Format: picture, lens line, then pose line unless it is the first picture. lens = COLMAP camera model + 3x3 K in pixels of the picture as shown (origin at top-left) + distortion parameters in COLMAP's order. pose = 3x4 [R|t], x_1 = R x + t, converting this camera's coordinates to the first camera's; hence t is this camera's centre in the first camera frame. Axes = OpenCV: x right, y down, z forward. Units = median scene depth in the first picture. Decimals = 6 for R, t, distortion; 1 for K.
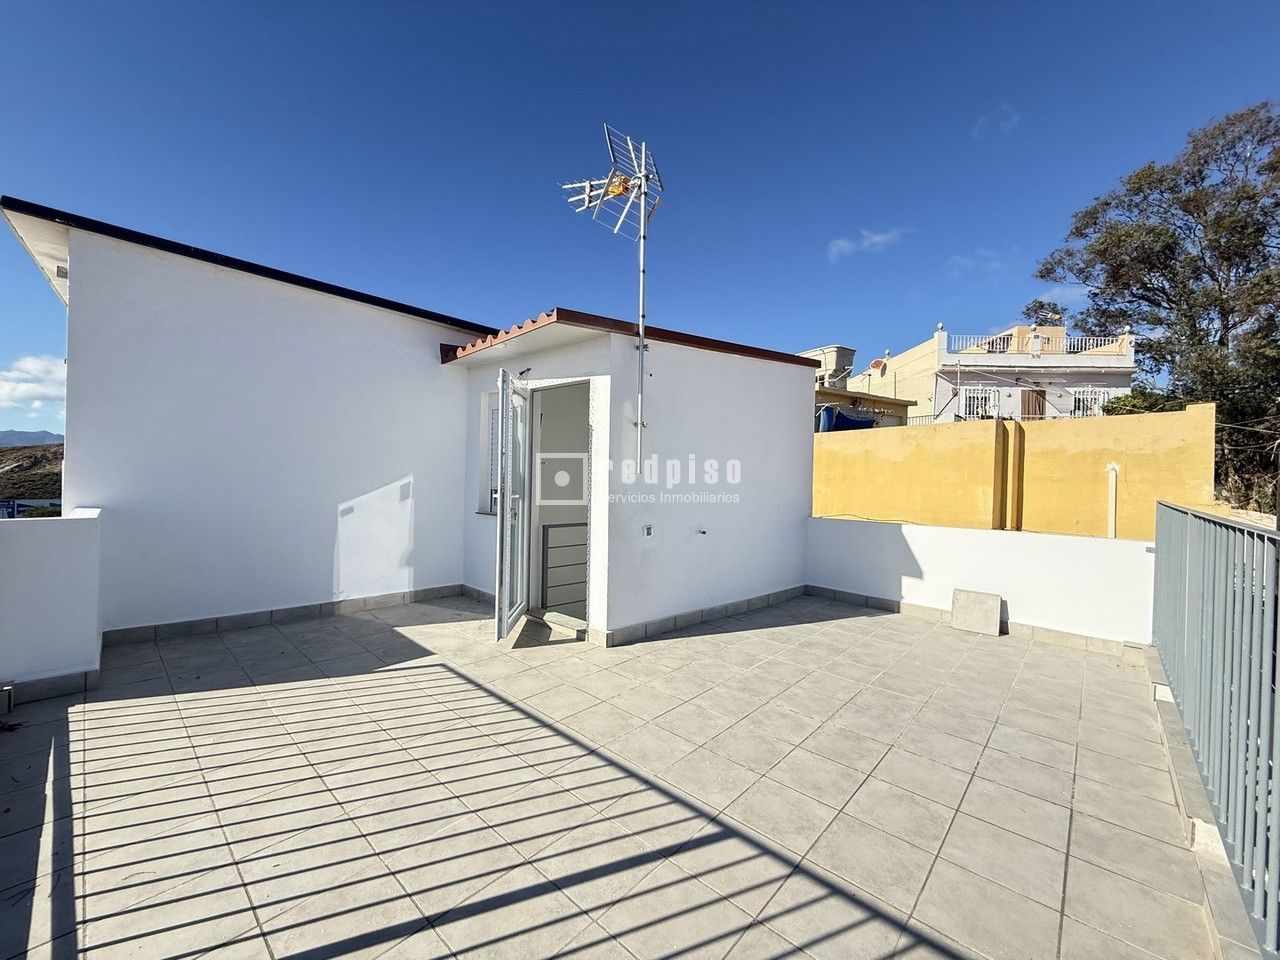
lens RADIAL K [[509.1, 0, 635.7], [0, 509.1, 480.6], [0, 0, 1]] dist [-0.000436, -0.000007]
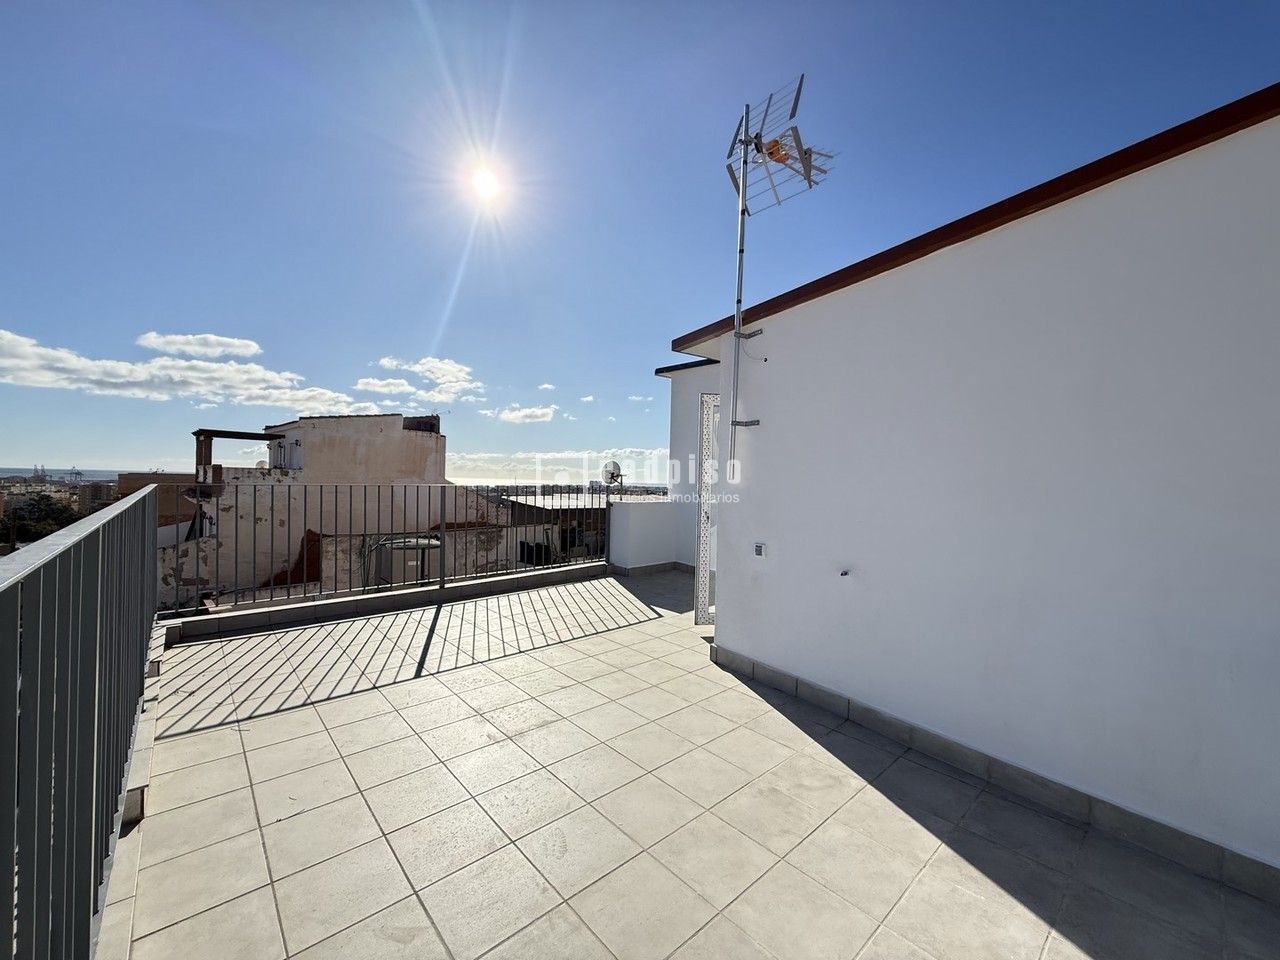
lens RADIAL K [[509.1, 0, 635.7], [0, 509.1, 480.6], [0, 0, 1]] dist [-0.000436, -0.000007]
pose [[-0.104140, -0.018988, -0.994381, 0.927954], [-0.034109, 0.999298, -0.015509, 0.006515], [0.993978, 0.032302, -0.104715, 0.948749]]
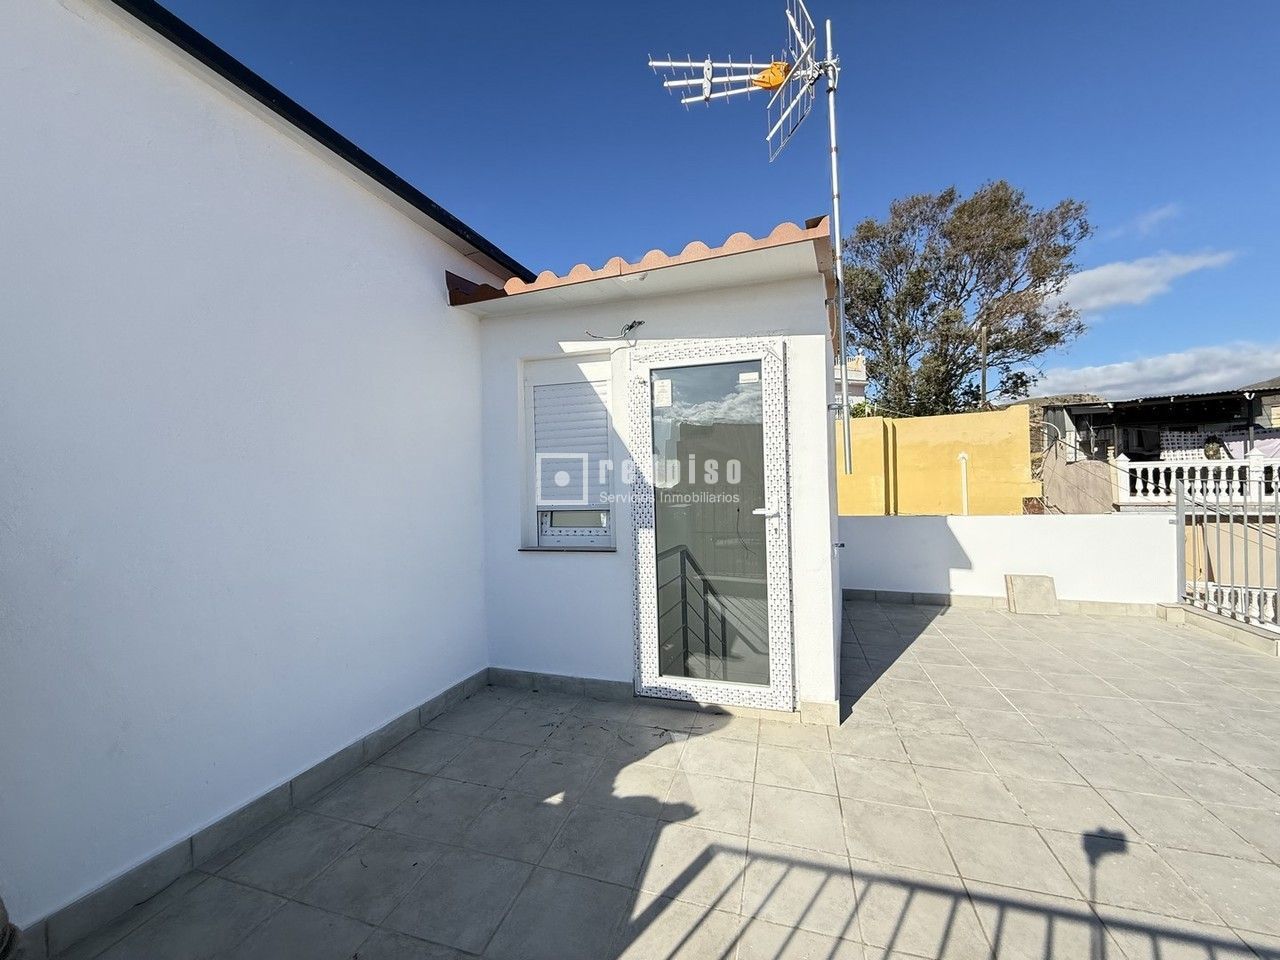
lens RADIAL K [[509.1, 0, 635.7], [0, 509.1, 480.6], [0, 0, 1]] dist [-0.000436, -0.000007]
pose [[0.895934, -0.046559, 0.441741, -0.599305], [0.049360, 0.998768, 0.005159, -0.024908], [-0.441437, 0.017183, 0.897128, 0.493887]]
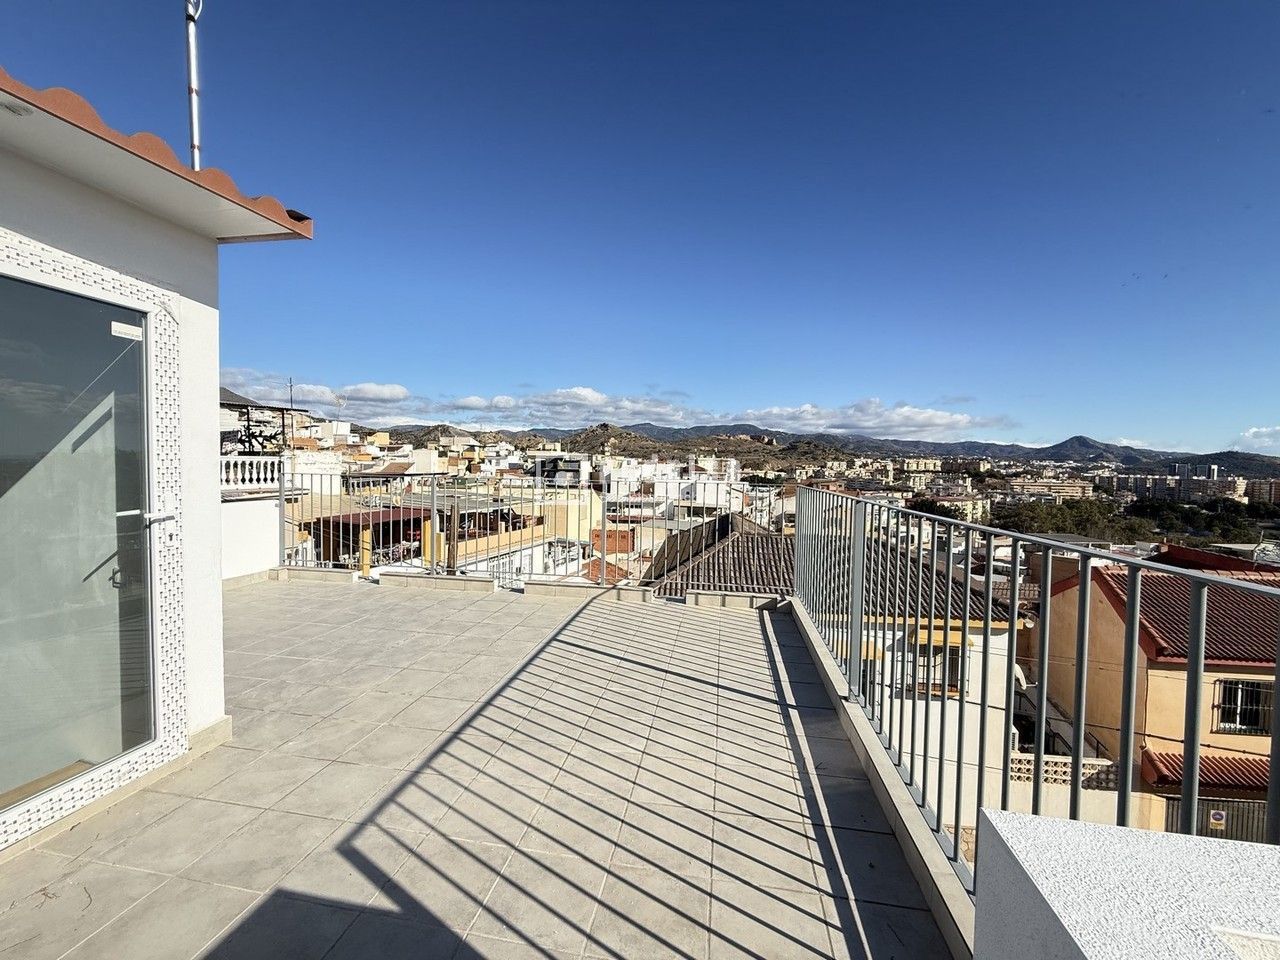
lens RADIAL K [[509.1, 0, 635.7], [0, 509.1, 480.6], [0, 0, 1]] dist [-0.000436, -0.000007]
pose [[-0.537627, -0.057268, 0.841236, -0.859581], [-0.018385, 0.998250, 0.056207, -0.044637], [-0.842983, 0.014752, -0.537739, 0.910835]]
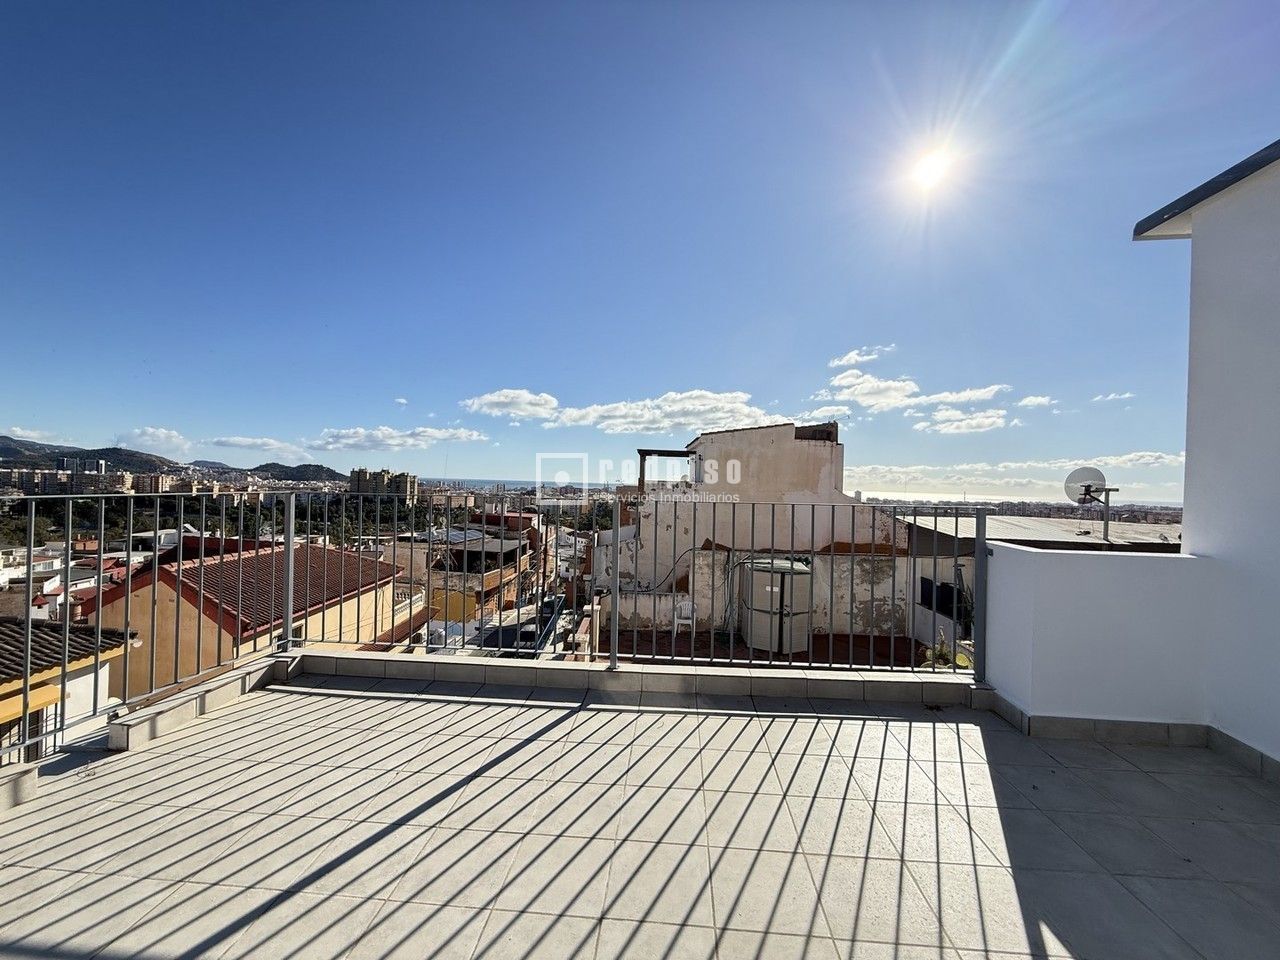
lens RADIAL K [[509.1, 0, 635.7], [0, 509.1, 480.6], [0, 0, 1]] dist [-0.000436, -0.000007]
pose [[-0.788880, -0.043541, -0.613003, 0.072814], [-0.049387, 0.998752, -0.007383, -0.011315], [0.612560, 0.024450, -0.790046, 0.967043]]
